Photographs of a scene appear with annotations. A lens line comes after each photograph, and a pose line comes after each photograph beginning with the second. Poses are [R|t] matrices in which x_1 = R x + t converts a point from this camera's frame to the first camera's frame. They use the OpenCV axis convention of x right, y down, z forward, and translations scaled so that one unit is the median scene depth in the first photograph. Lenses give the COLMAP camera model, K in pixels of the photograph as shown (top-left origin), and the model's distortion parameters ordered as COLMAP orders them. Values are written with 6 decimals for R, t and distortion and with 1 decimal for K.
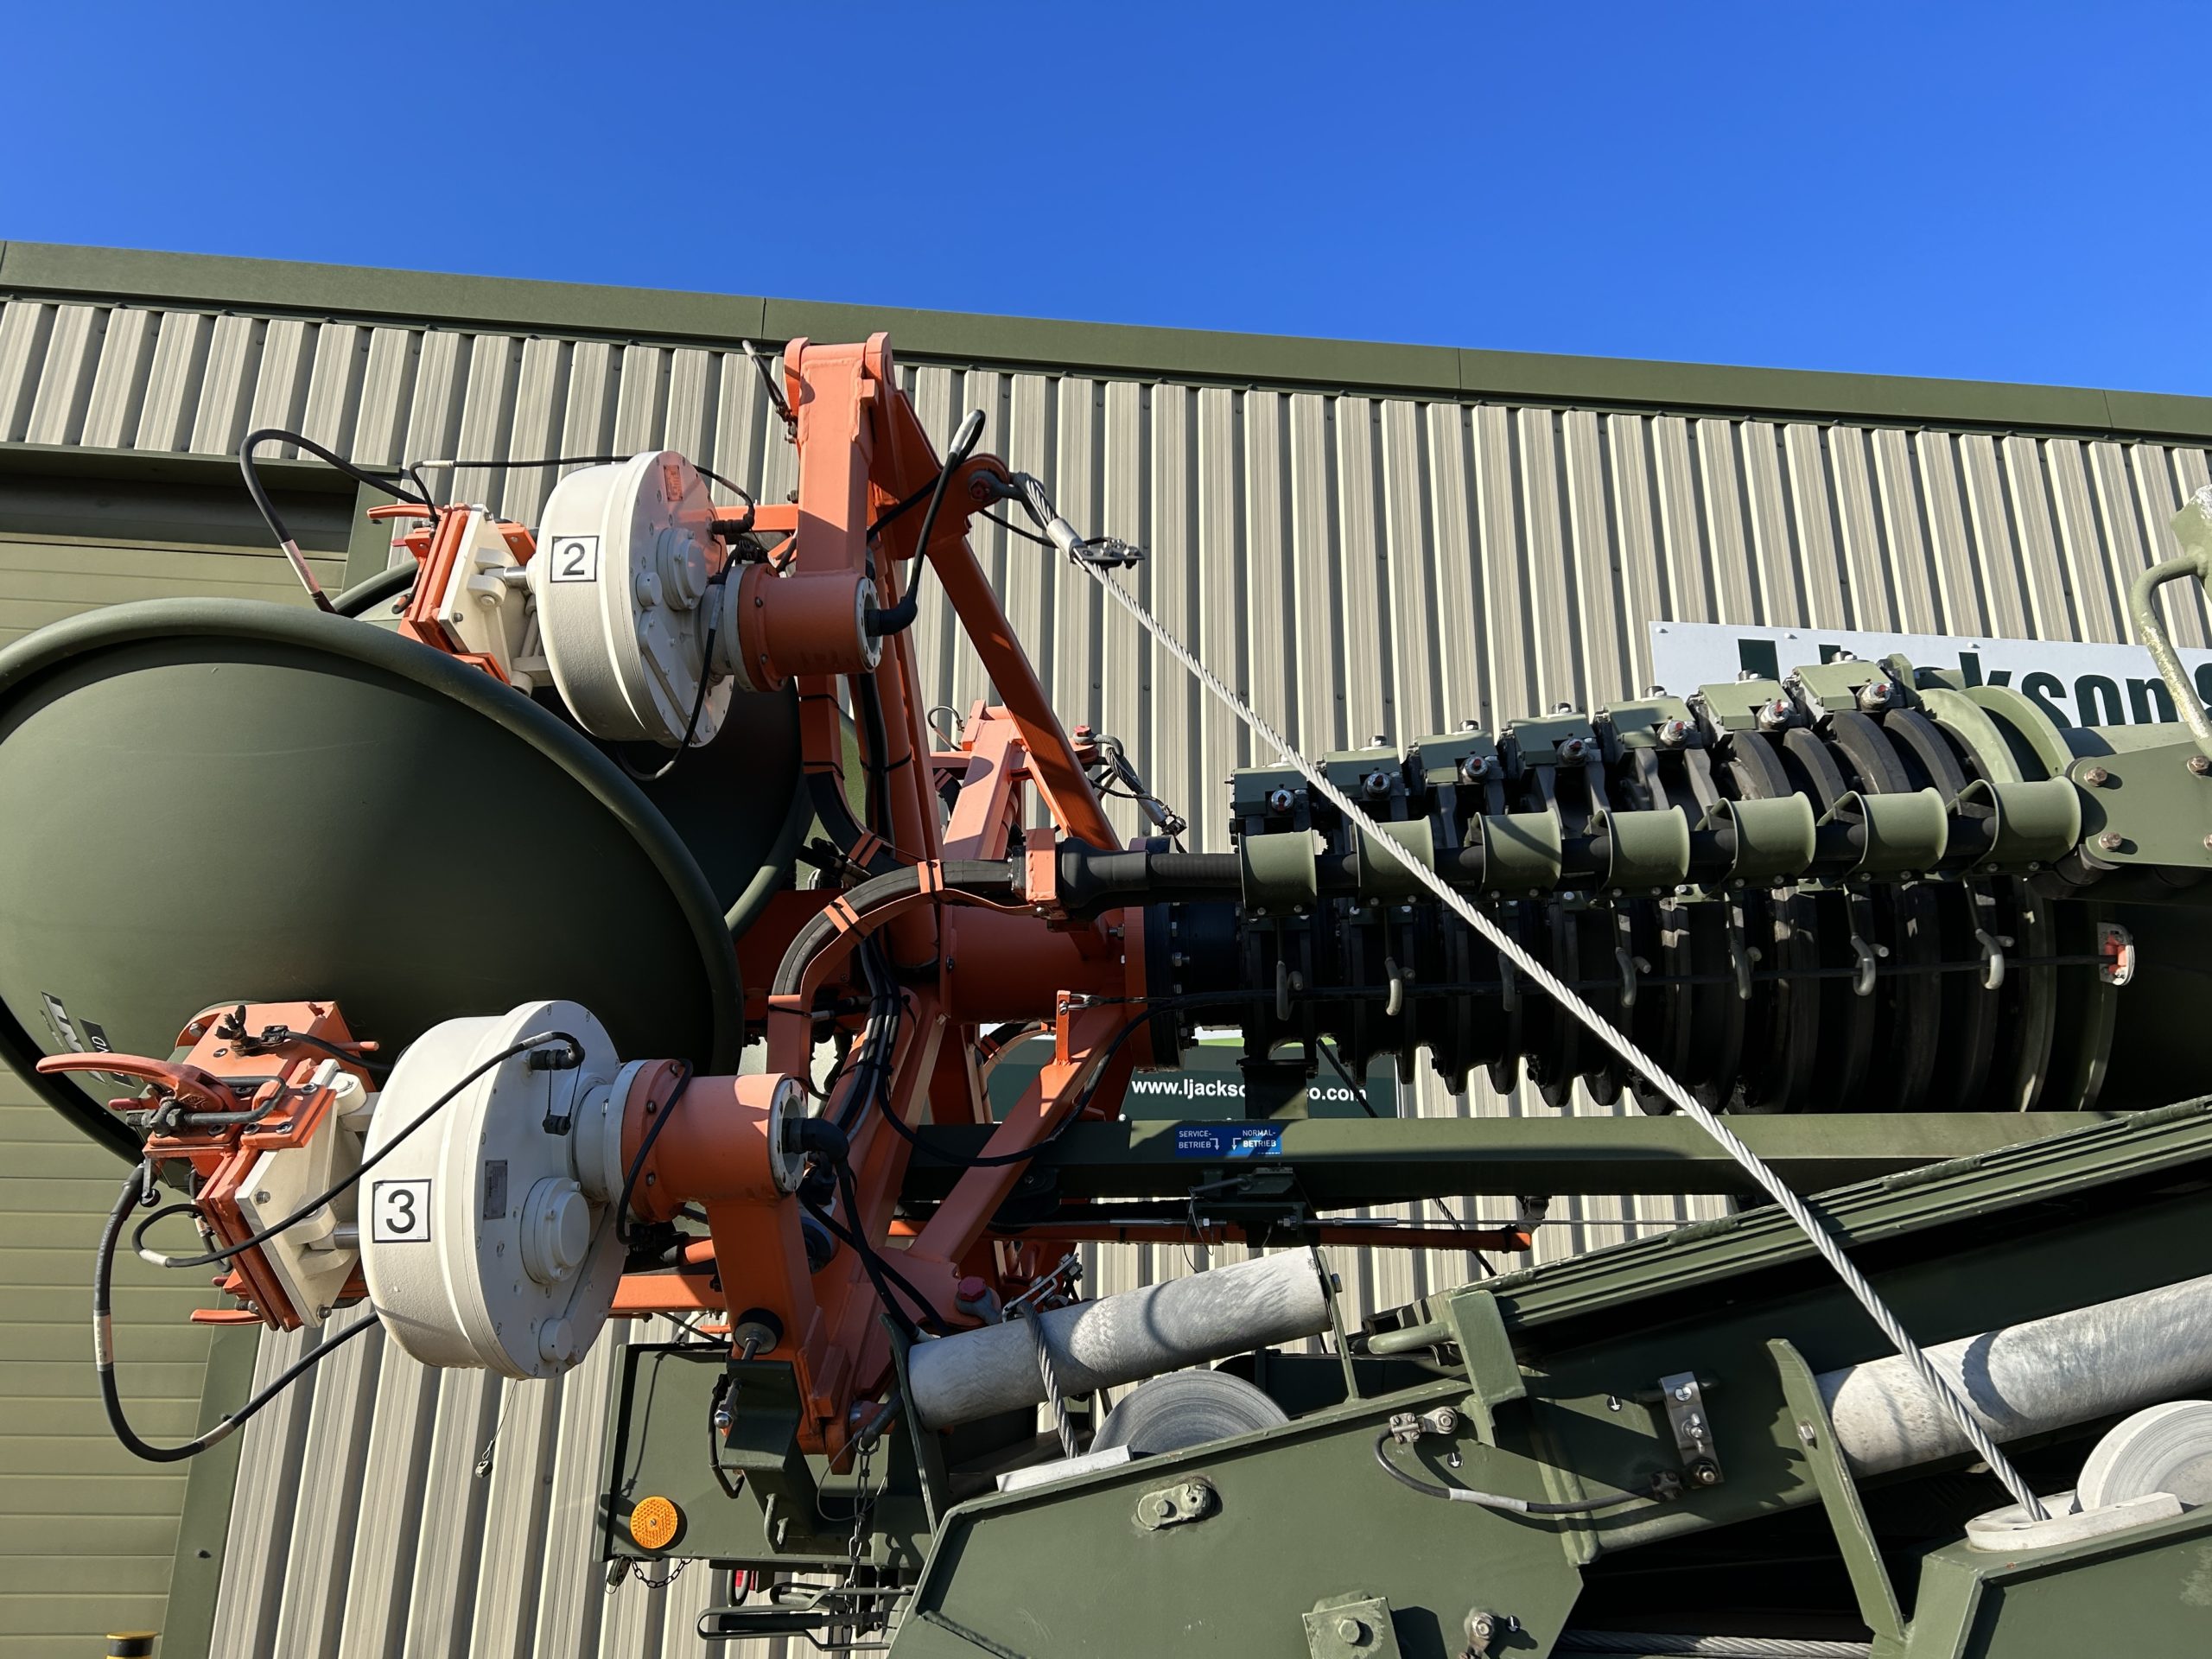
lens RADIAL K [[1661.2, 0, 1085.7], [0, 1661.2, 825.0], [0, 0, 1]] dist [0.076634, -0.079129]
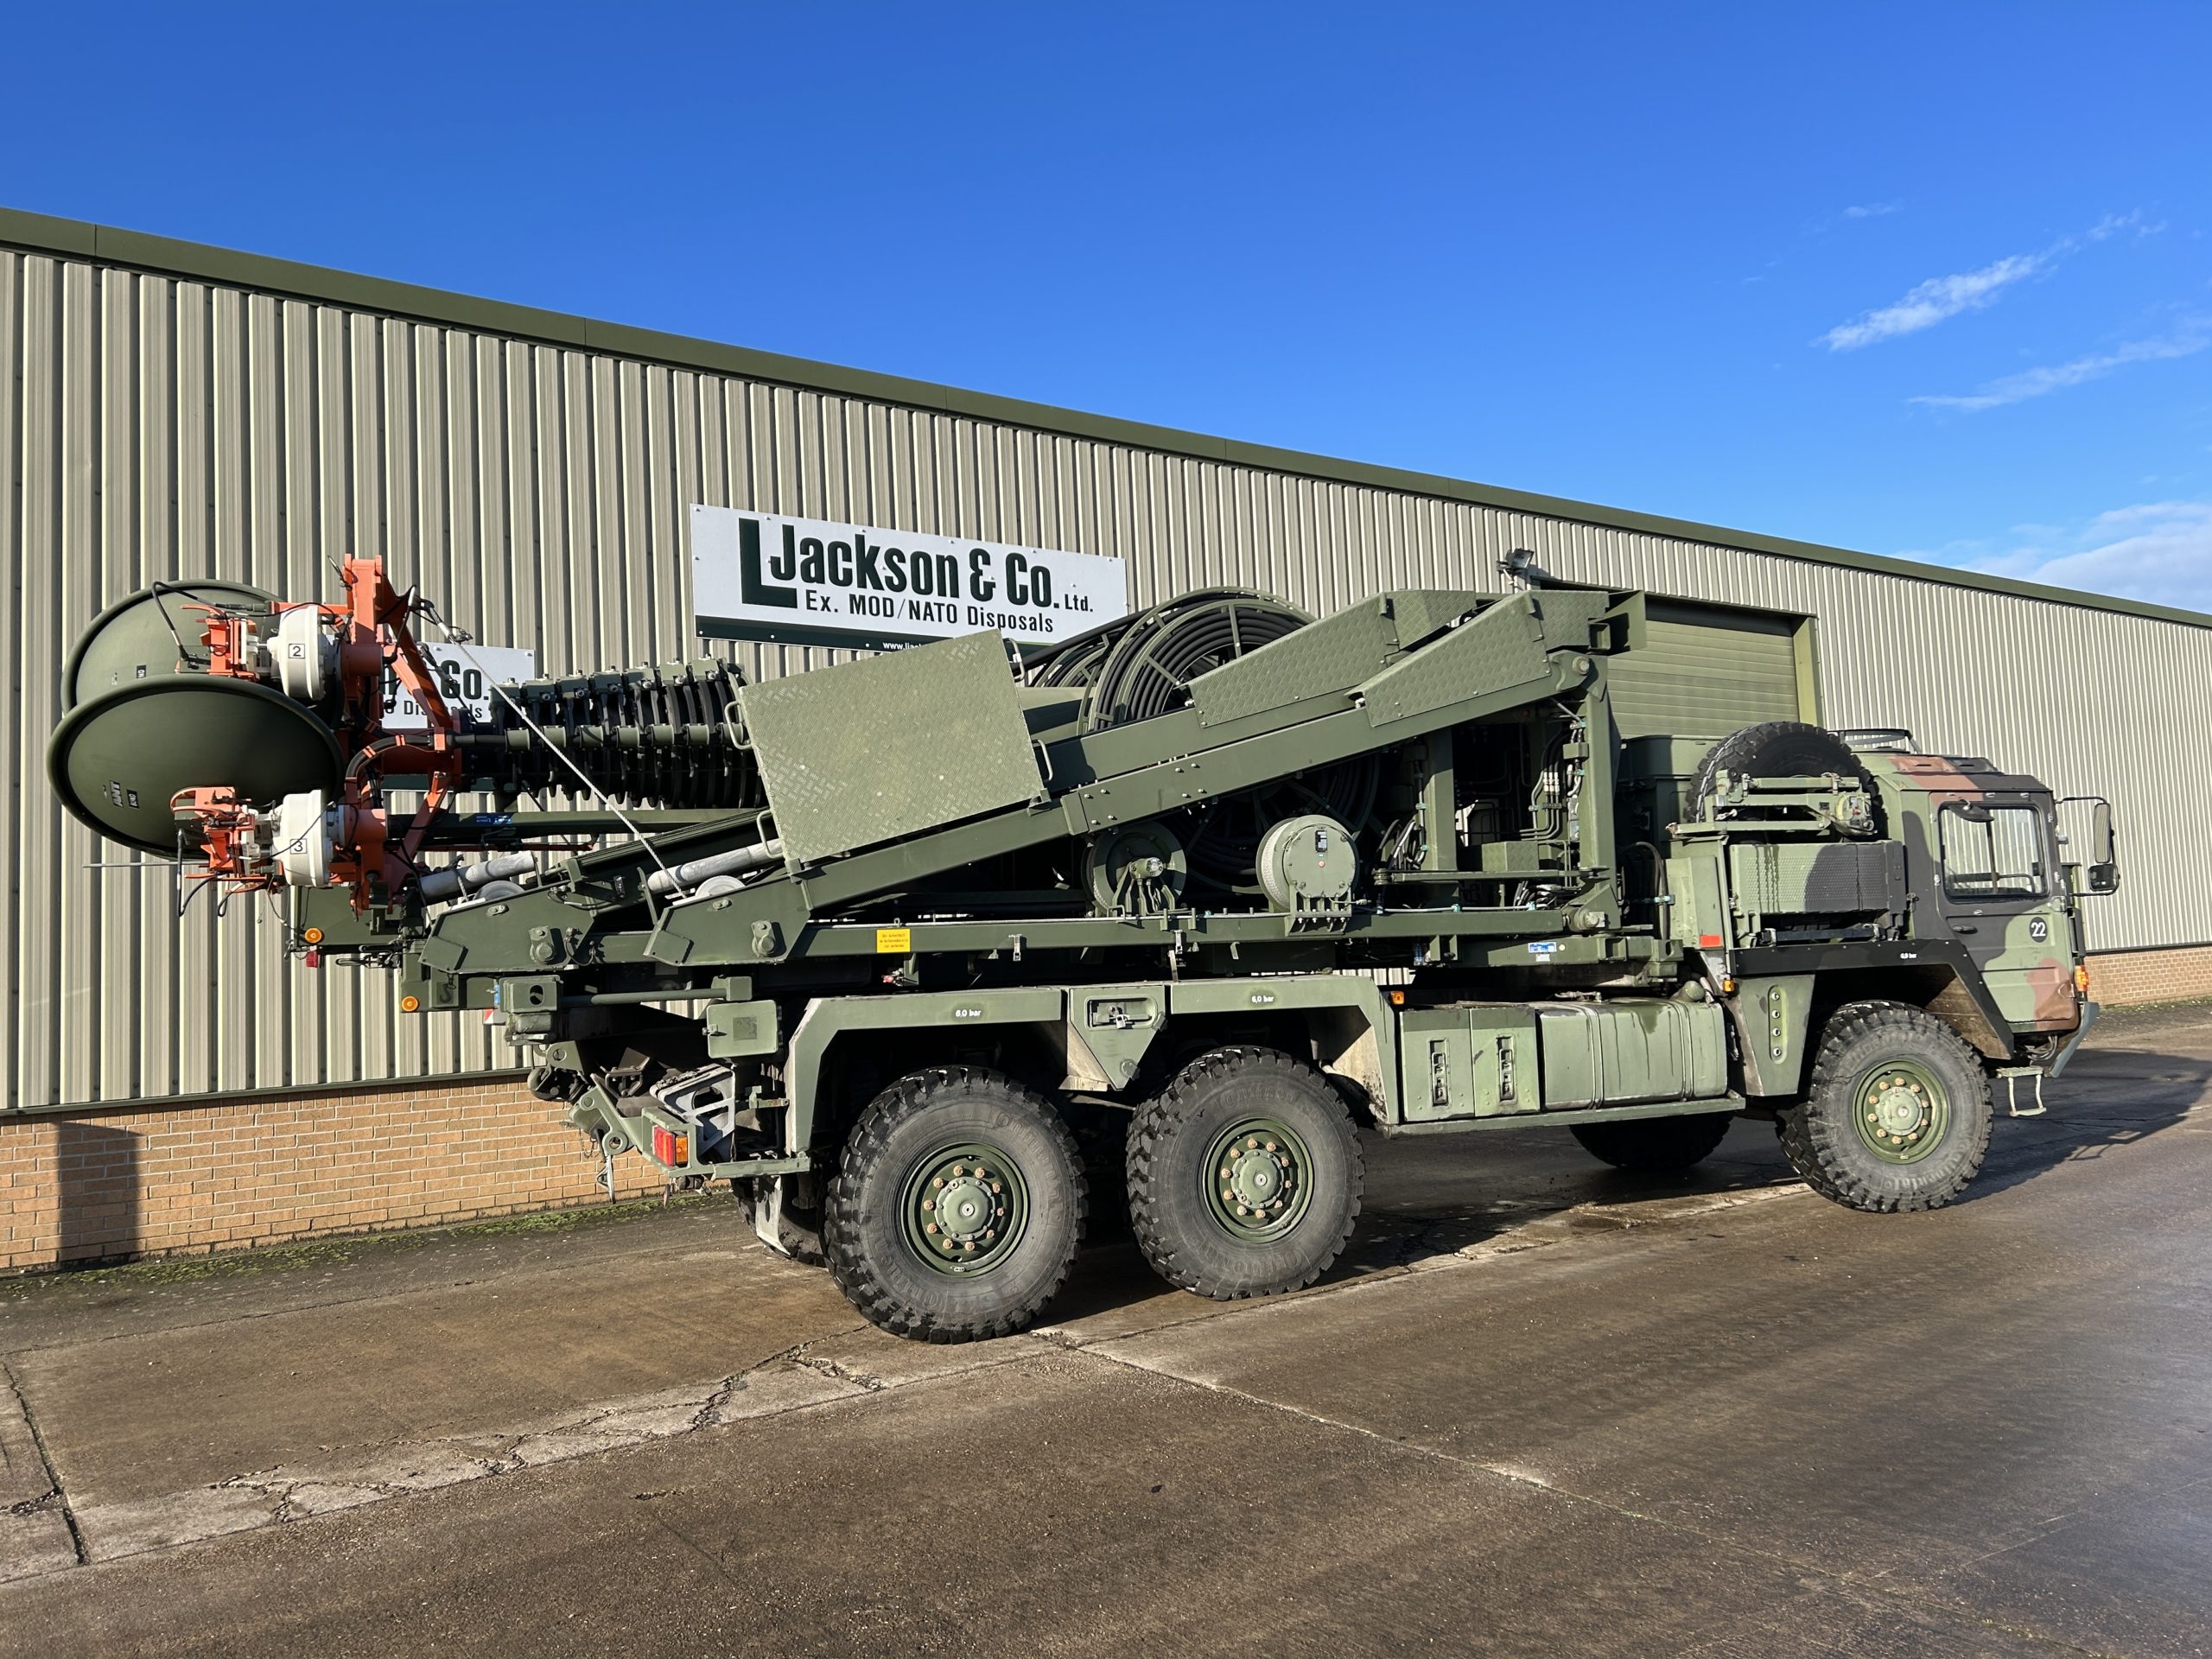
lens RADIAL K [[1661.2, 0, 1092.5], [0, 1661.2, 841.4], [0, 0, 1]] dist [0.076634, -0.079129]
pose [[0.868117, -0.015058, 0.496132, -0.491832], [-0.103329, 0.972159, 0.210308, -0.538917], [-0.485486, -0.233837, 0.842392, -2.167708]]
